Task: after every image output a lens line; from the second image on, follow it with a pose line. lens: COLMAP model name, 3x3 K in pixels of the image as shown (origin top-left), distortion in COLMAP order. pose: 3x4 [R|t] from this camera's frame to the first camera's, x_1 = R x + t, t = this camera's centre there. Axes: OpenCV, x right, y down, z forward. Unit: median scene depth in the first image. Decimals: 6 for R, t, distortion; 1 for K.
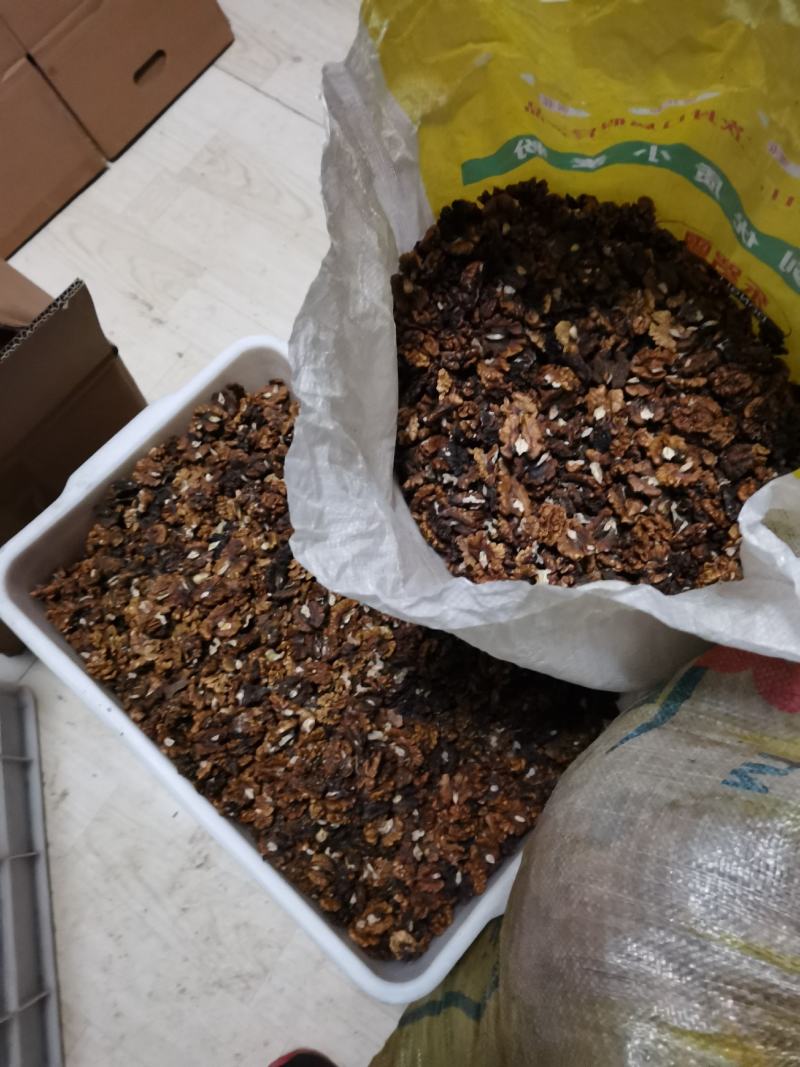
lens RADIAL K [[783.9, 0, 400.6], [0, 783.9, 533.7], [0, 0, 1]] dist [-0.000321, -0.016534]
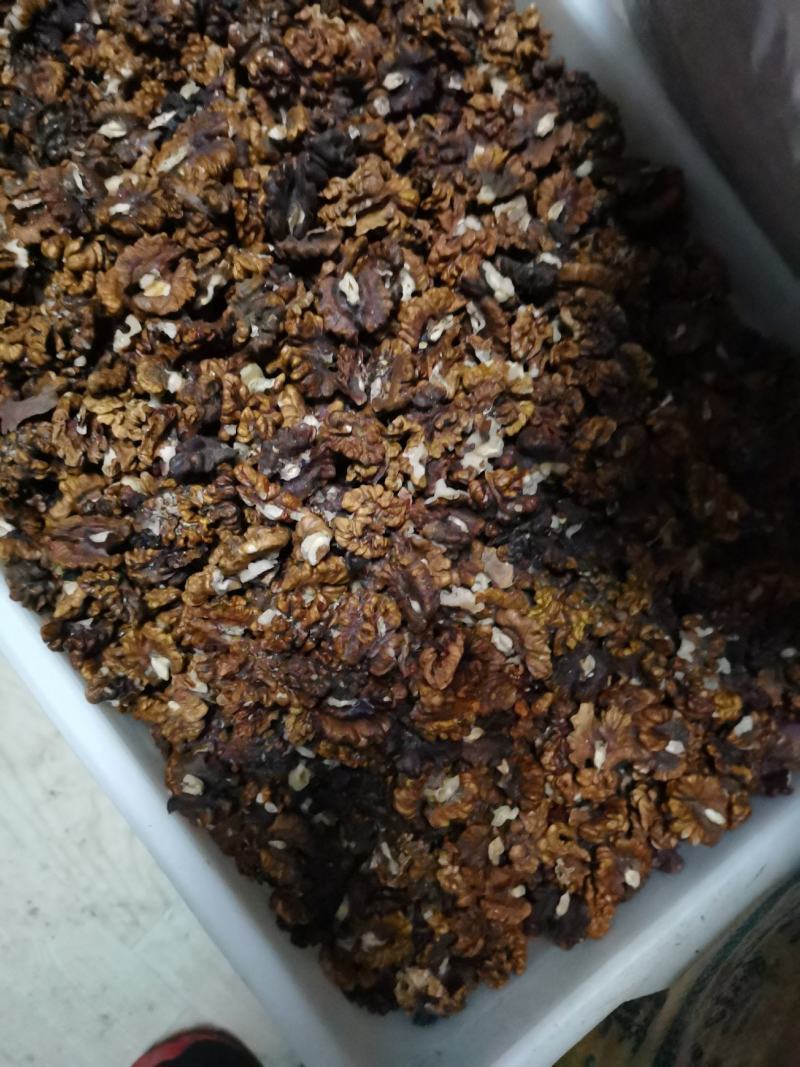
lens RADIAL K [[783.9, 0, 401.0], [0, 783.9, 534.5], [0, 0, 1]] dist [-0.000321, -0.016534]
pose [[0.981931, 0.184383, 0.042605, -0.087176], [-0.189136, 0.963723, 0.188325, 0.141868], [-0.006335, -0.192980, 0.981182, 0.557411]]
